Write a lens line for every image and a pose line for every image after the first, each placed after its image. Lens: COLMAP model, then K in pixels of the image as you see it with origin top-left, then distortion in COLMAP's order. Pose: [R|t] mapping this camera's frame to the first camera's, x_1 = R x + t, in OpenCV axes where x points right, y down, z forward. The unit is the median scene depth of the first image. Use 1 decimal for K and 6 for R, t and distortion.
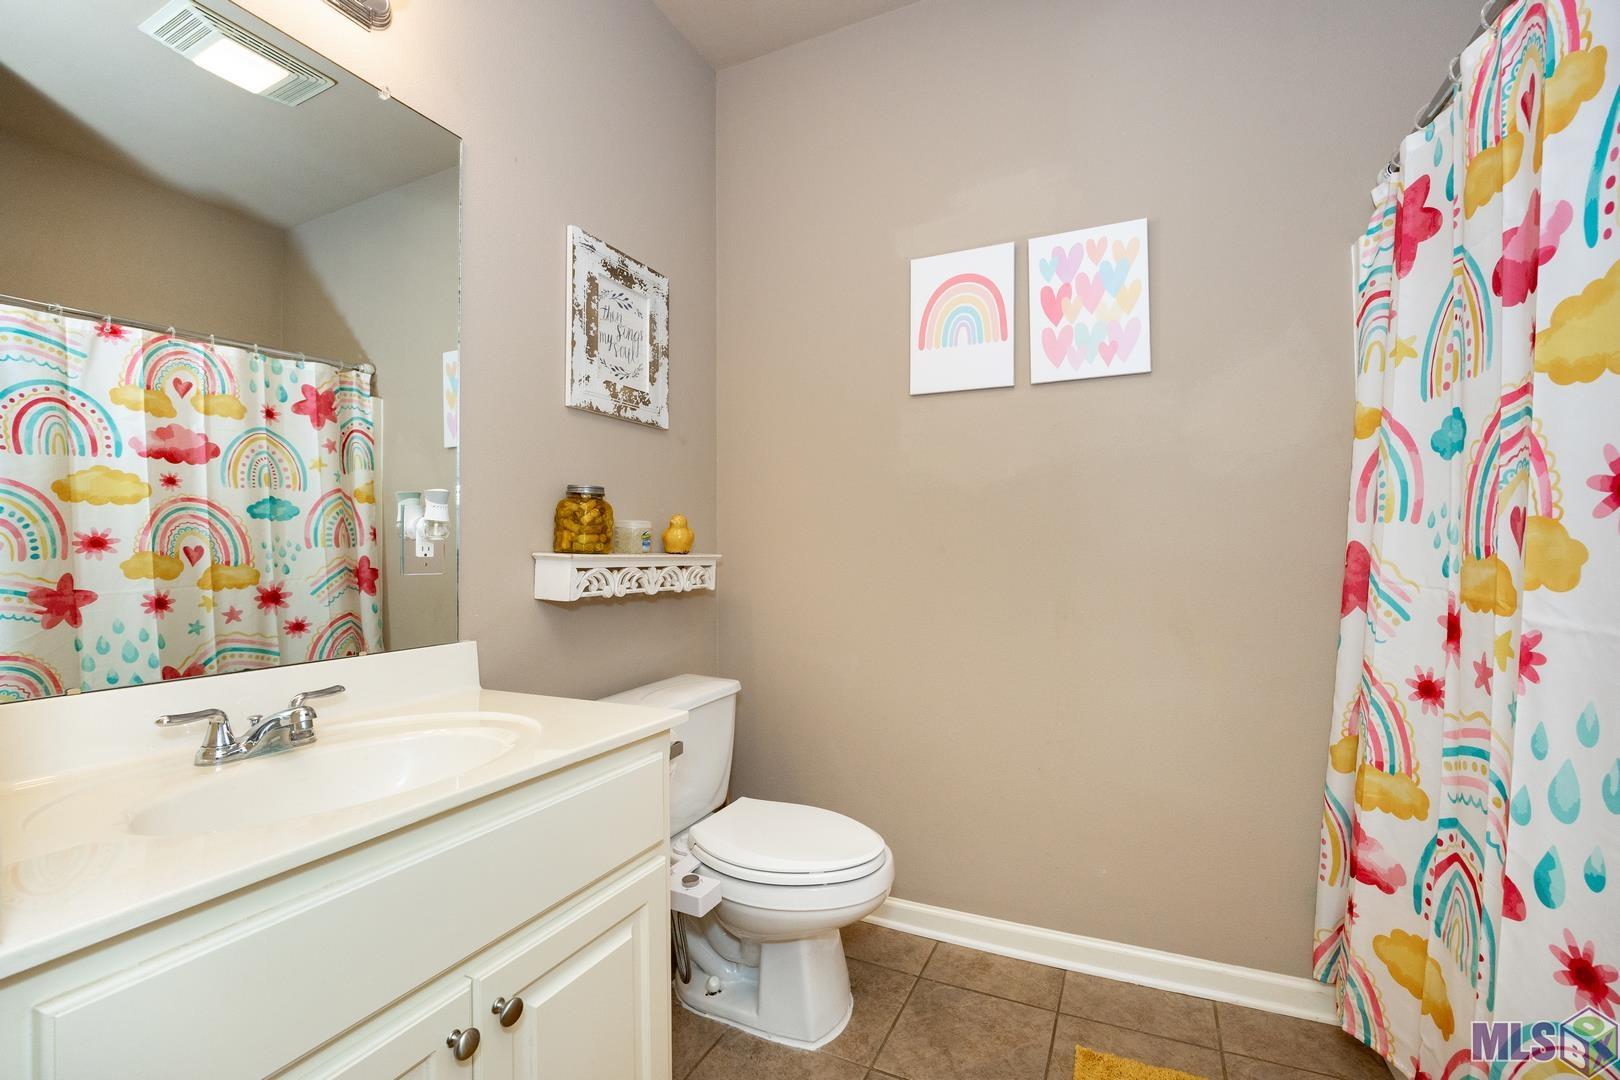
lens RADIAL K [[702.7, 0, 808.4], [0, 702.7, 530.9], [0, 0, 1]] dist [-0.000851, -0.000323]
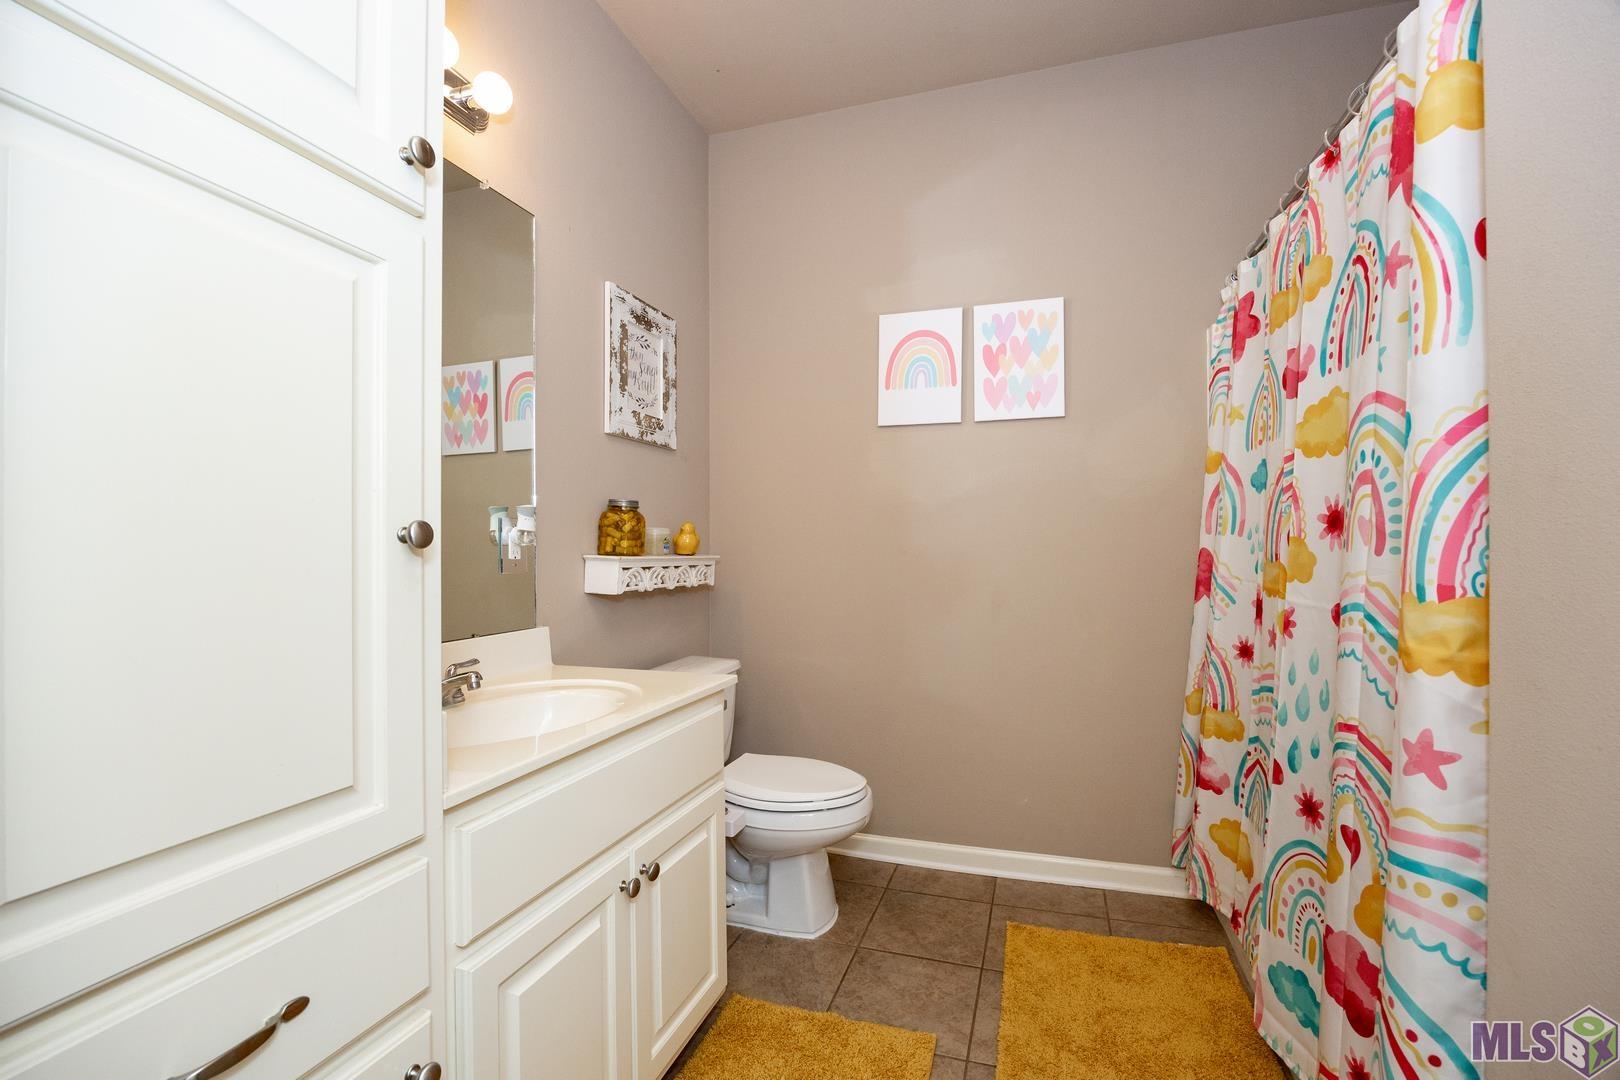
lens RADIAL K [[719.6, 0, 810.0], [0, 719.6, 540.0], [0, 0, 1]] dist [-0.000053, -0.000034]
pose [[0.991662, 0.004421, 0.128791, -0.168115], [-0.006822, 0.999811, 0.018208, -0.020863], [-0.128686, -0.018935, 0.991505, -0.294718]]
